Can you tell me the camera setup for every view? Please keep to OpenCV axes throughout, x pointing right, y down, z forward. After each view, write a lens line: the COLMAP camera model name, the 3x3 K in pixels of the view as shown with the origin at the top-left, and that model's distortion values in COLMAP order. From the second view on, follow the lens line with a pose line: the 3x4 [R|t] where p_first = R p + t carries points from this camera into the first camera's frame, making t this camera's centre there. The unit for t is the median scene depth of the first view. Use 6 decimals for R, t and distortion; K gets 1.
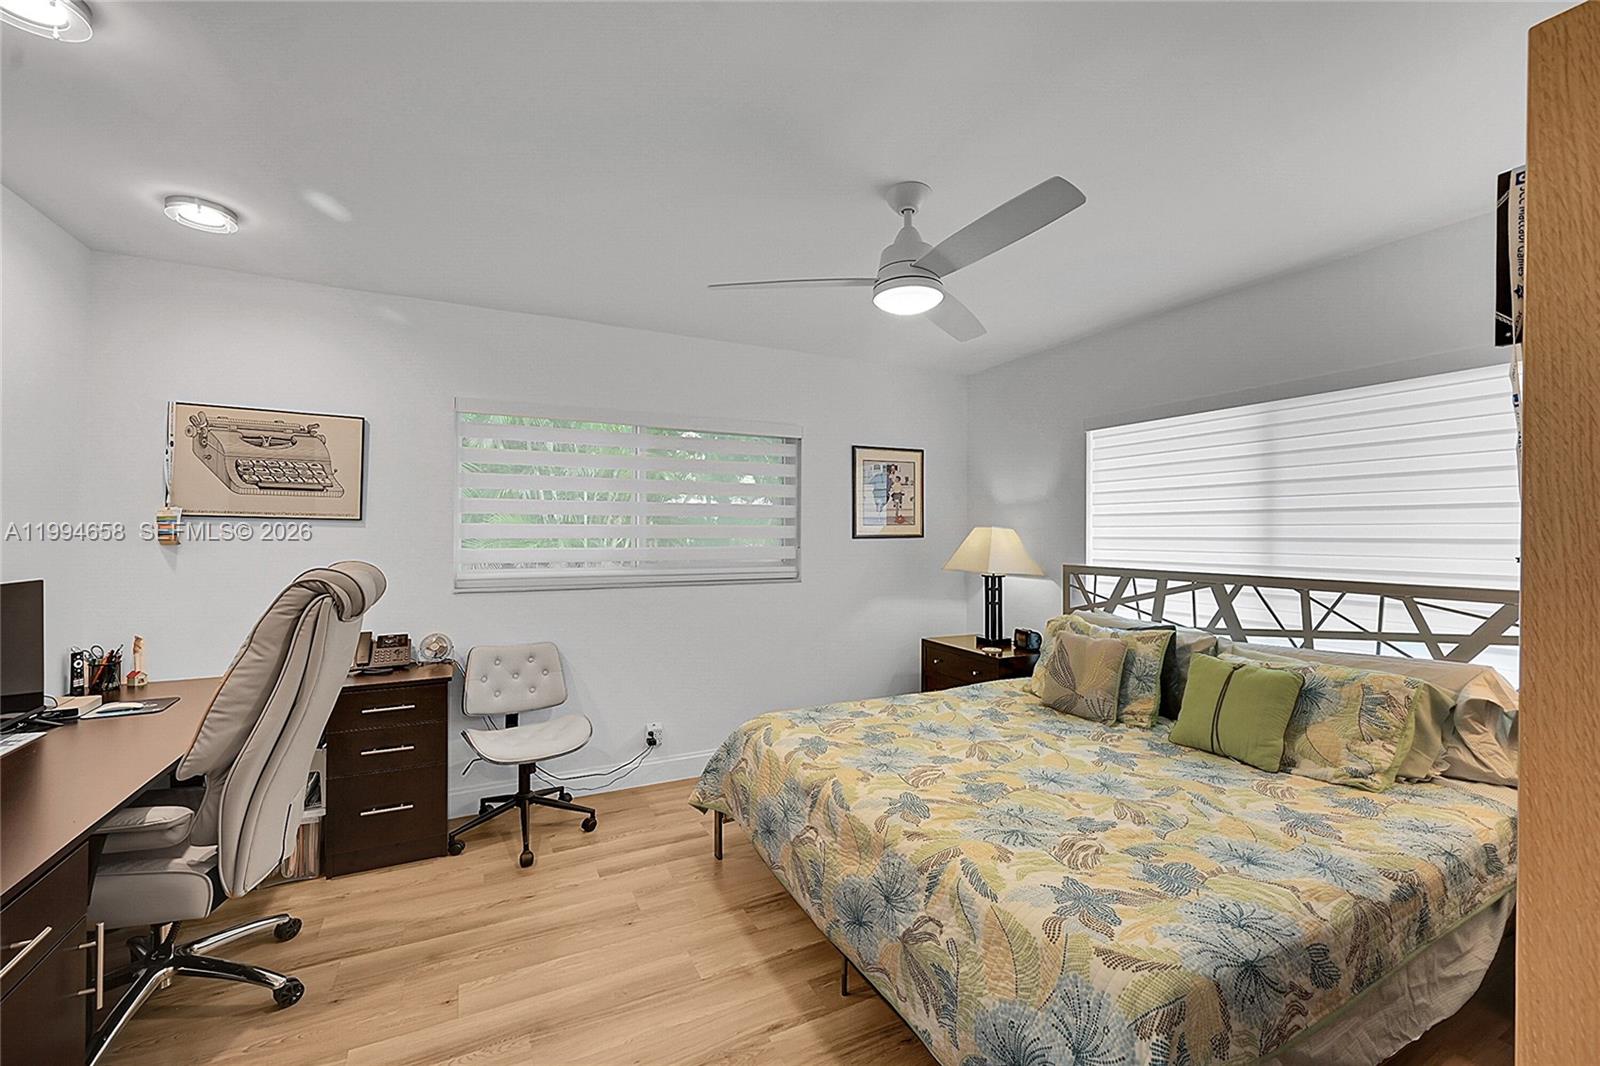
lens RADIAL K [[630.6, 0, 805.3], [0, 630.6, 528.8], [0, 0, 1]] dist [-0.000108, -0.000144]
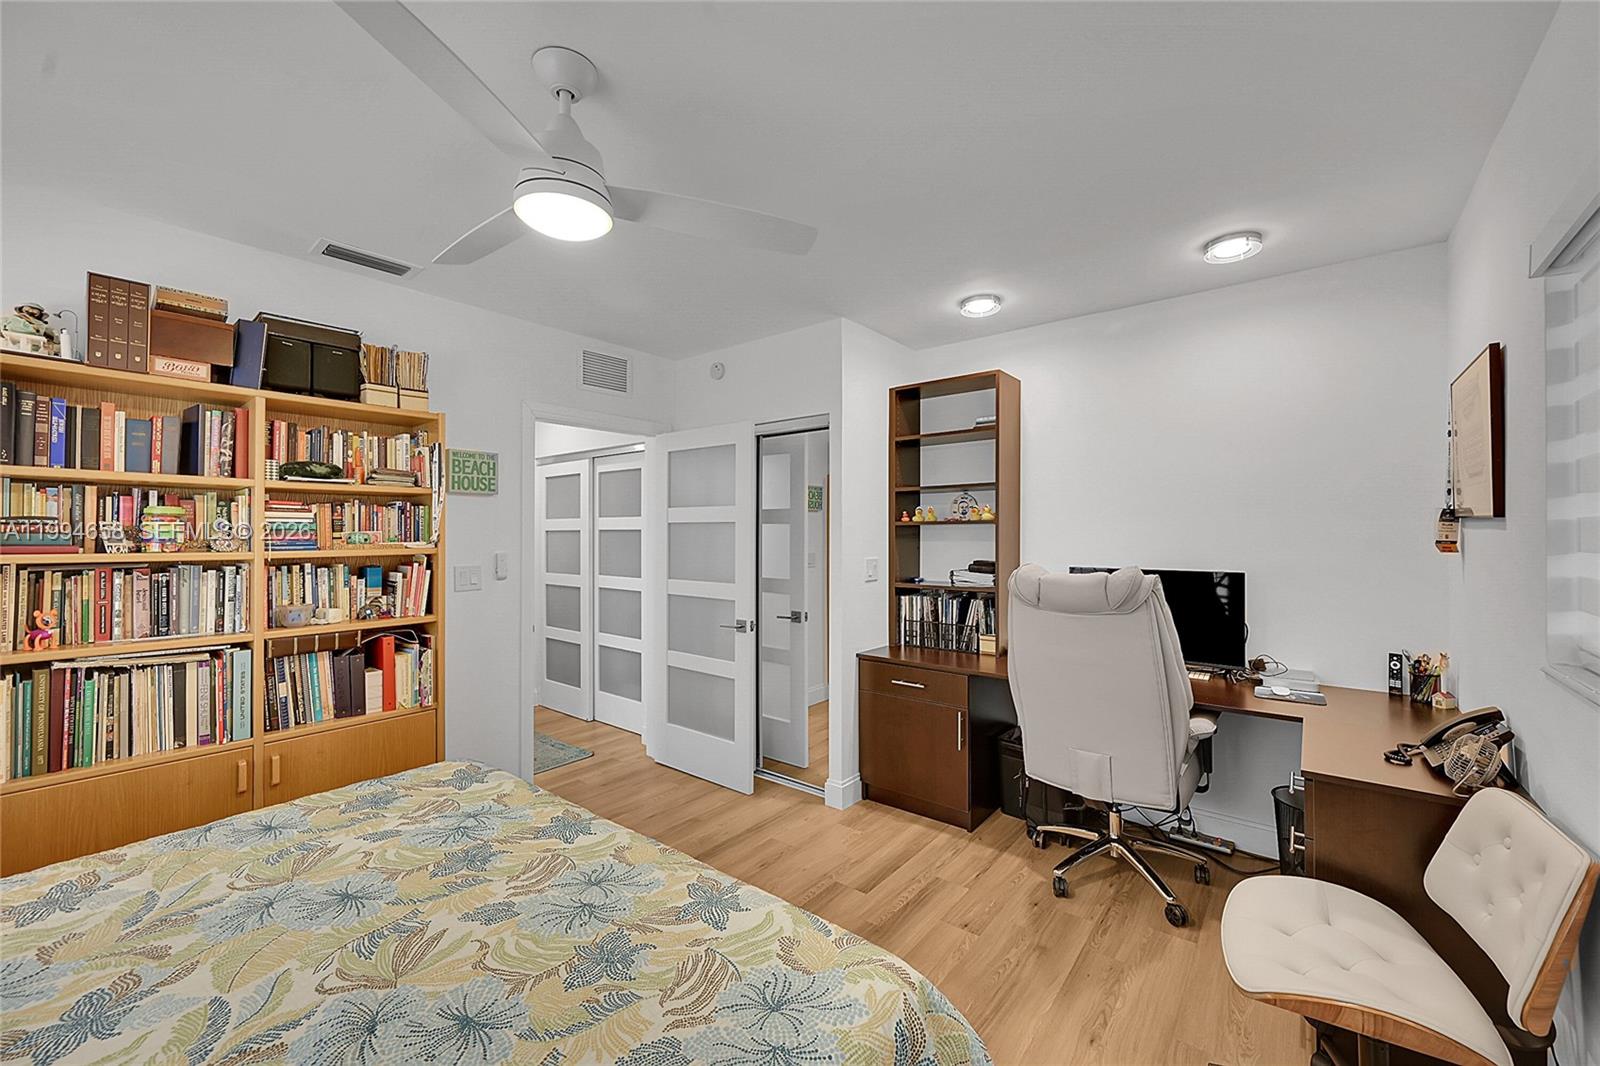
lens RADIAL K [[630.6, 0, 805.3], [0, 630.6, 528.8], [0, 0, 1]] dist [-0.000108, -0.000144]
pose [[-0.878411, -0.008229, -0.477834, 0.113343], [-0.007877, 0.999965, -0.002741, 0.000646], [0.477840, 0.001356, -0.878446, 1.596072]]
